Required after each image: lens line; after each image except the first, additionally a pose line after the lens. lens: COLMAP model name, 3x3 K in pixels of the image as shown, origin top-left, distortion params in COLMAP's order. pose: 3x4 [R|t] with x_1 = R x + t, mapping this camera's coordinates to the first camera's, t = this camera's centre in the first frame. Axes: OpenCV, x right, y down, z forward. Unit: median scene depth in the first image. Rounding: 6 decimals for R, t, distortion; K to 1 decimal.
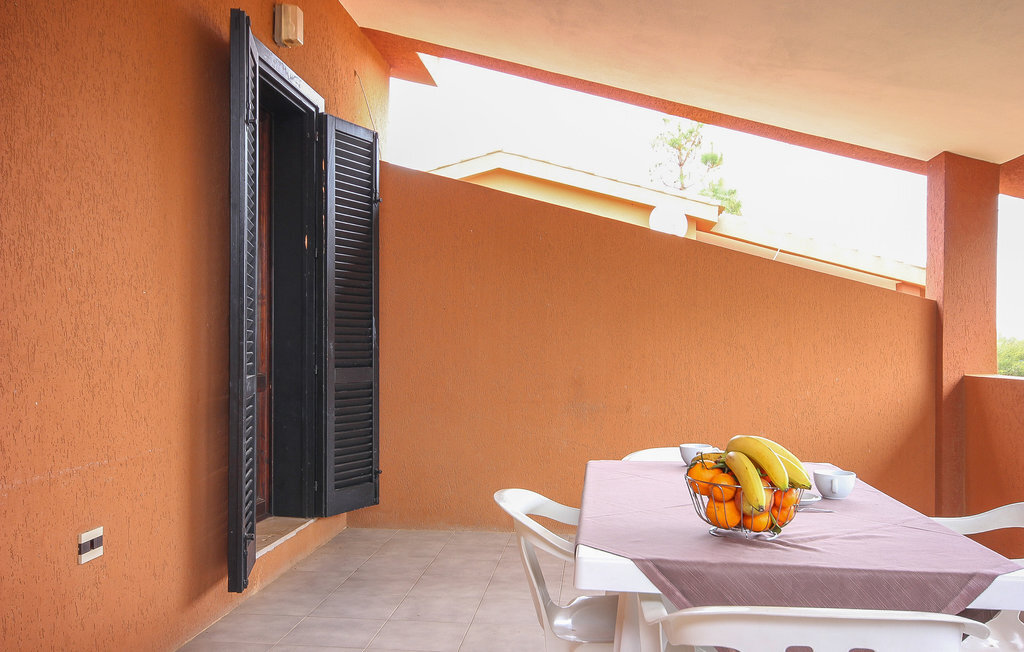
lens RADIAL K [[953.2, 0, 511.9], [0, 953.2, 336.9], [0, 0, 1]] dist [0.019643, 0.009317]
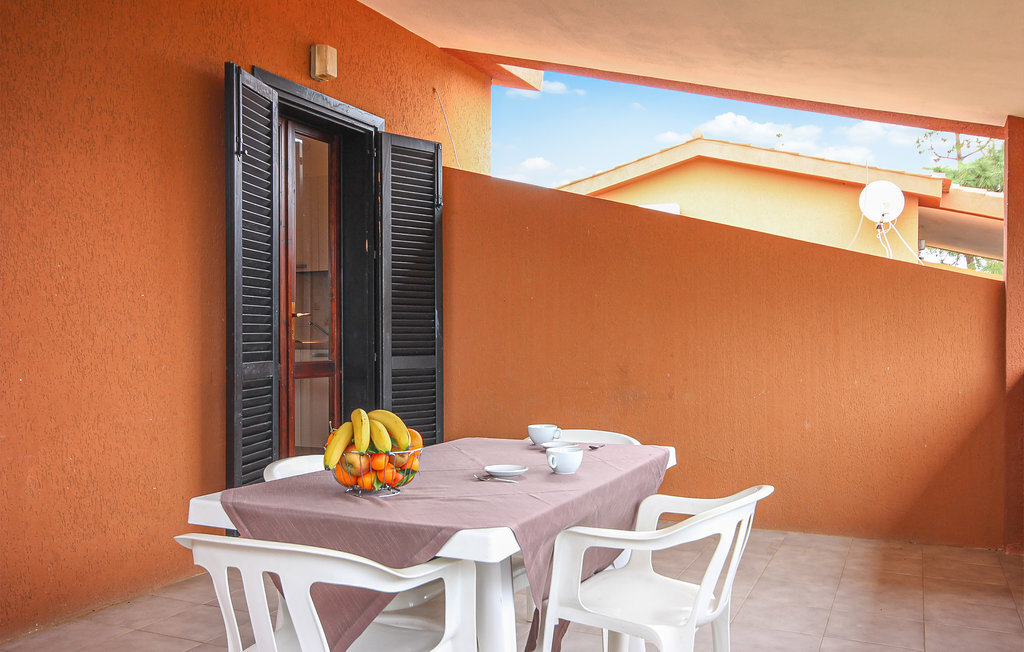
lens RADIAL K [[974.2, 0, 512.0], [0, 974.2, 326.0], [0, 0, 1]] dist [0.015818, 0.016237]
pose [[0.934467, -0.010674, -0.355890, 0.357691], [0.010081, 0.999943, -0.003523, 0.002684], [0.355908, -0.000296, 0.934521, -0.029361]]
